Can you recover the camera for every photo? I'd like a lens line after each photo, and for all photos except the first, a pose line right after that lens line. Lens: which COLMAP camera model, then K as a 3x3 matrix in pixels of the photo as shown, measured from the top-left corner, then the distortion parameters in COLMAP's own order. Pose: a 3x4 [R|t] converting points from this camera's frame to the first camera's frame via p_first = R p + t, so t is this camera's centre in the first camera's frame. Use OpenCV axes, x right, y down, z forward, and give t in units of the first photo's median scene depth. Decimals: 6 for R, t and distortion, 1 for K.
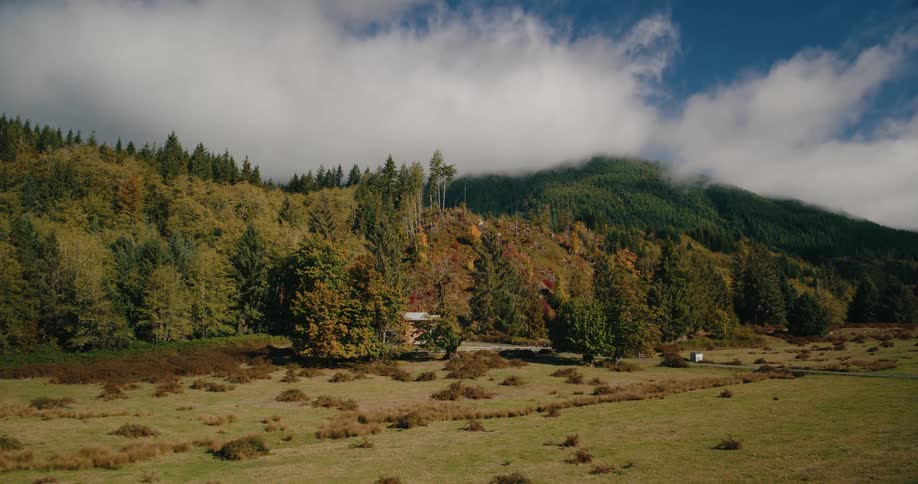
lens RADIAL K [[644.5, 0, 457.5], [0, 644.5, 238.3], [0, 0, 1]] dist [-0.143459, 0.017216]
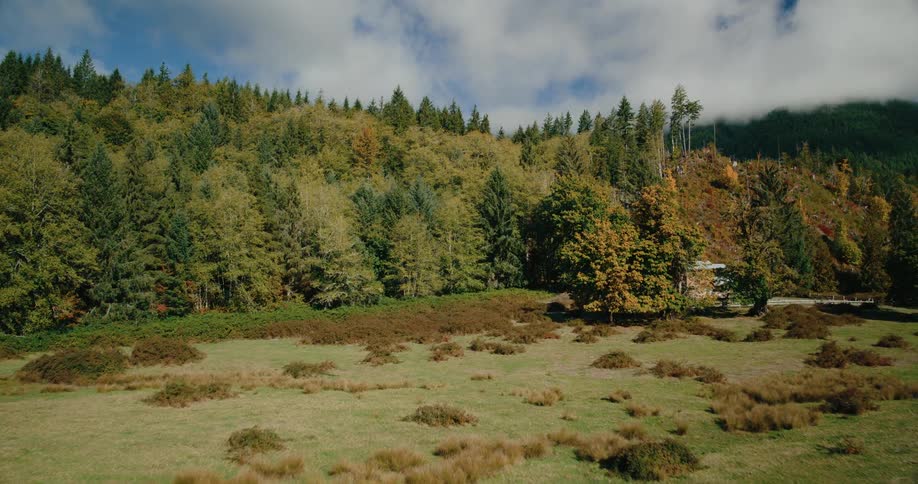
lens RADIAL K [[644.5, 0, 454.0], [0, 644.5, 244.6], [0, 0, 1]] dist [-0.143459, 0.017216]
pose [[0.945356, -0.021191, -0.325350, -0.104387], [0.043930, 0.997065, 0.062705, 0.031542], [0.323066, -0.073571, 0.943512, 0.132596]]
